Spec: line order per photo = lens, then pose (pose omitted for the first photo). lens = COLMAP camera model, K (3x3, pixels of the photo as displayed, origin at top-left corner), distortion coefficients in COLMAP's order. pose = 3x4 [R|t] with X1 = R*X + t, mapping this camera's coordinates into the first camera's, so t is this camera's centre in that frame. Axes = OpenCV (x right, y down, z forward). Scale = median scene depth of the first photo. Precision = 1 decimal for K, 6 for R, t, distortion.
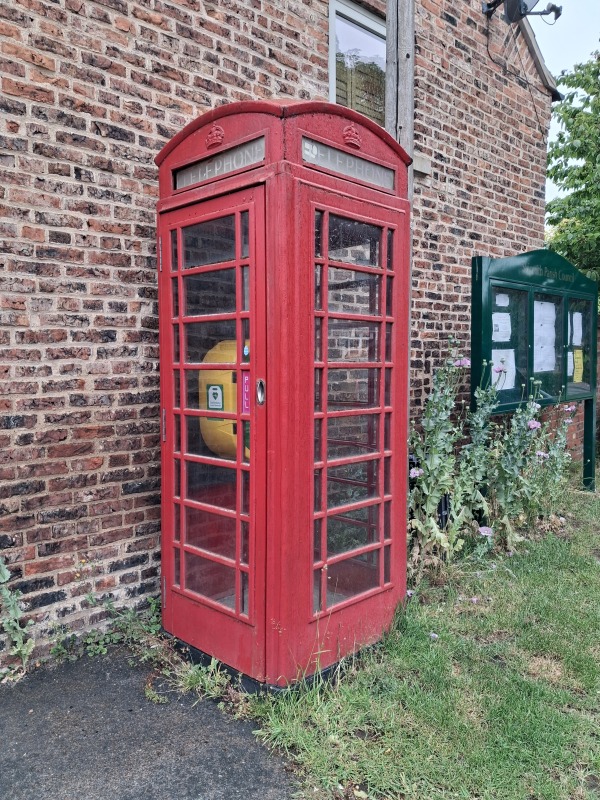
lens RADIAL K [[644.5, 0, 297.0], [0, 644.5, 404.8], [0, 0, 1]] dist [0.024266, 0.015396]
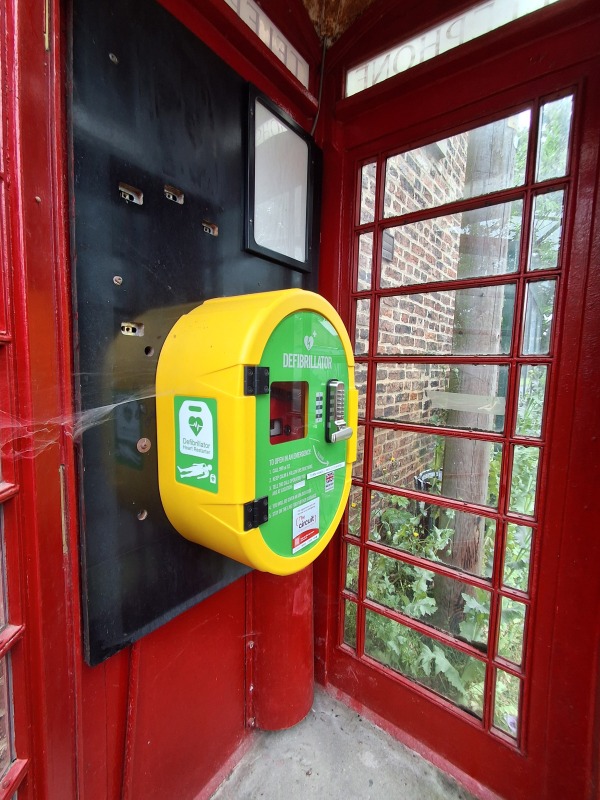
lens RADIAL K [[366.9, 0, 301.0], [0, 366.9, 400.7], [0, 0, 1]] dist [-0.000106, -0.000002]
pose [[0.990785, 0.012905, 0.134827, -0.094308], [-0.016693, 0.999496, 0.027000, -0.036559], [-0.134411, -0.029002, 0.990501, 0.776503]]
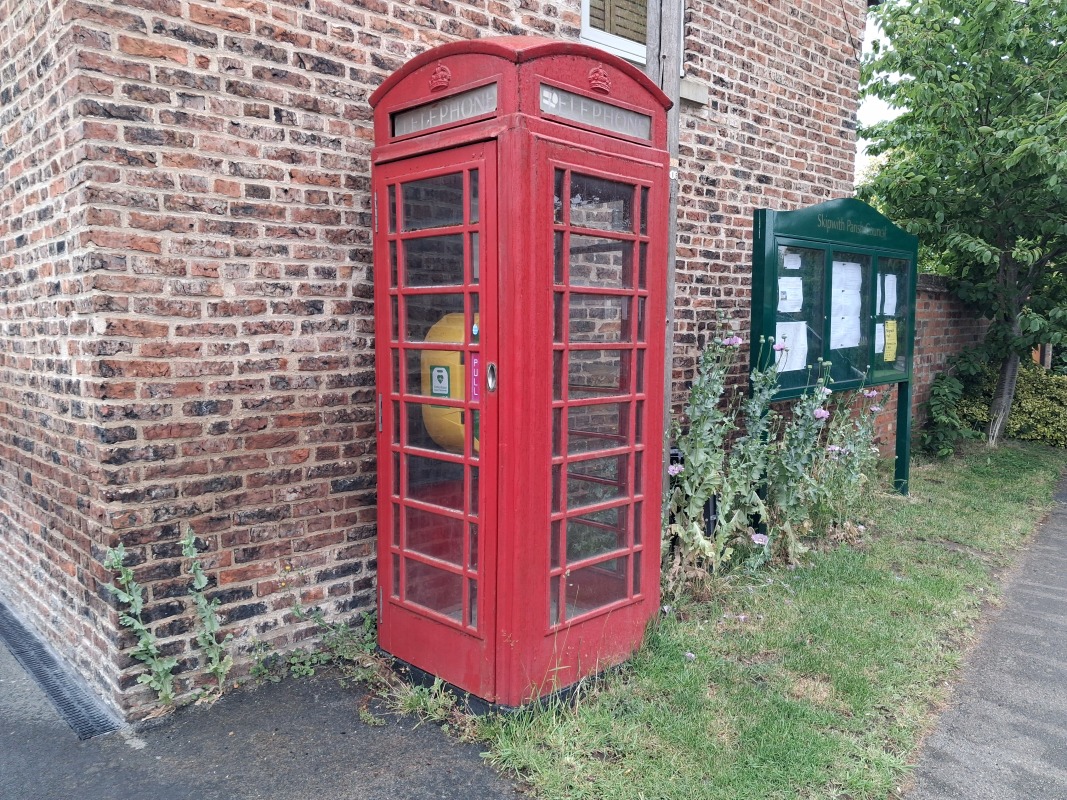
lens RADIAL K [[859.6, 0, 566.7], [0, 859.6, 415.0], [0, 0, 1]] dist [0.024266, 0.015396]
pose [[0.999840, 0.007666, 0.016151, 0.023467], [-0.008307, 0.999164, 0.040037, -0.013226], [-0.015831, -0.040165, 0.999068, -0.148397]]
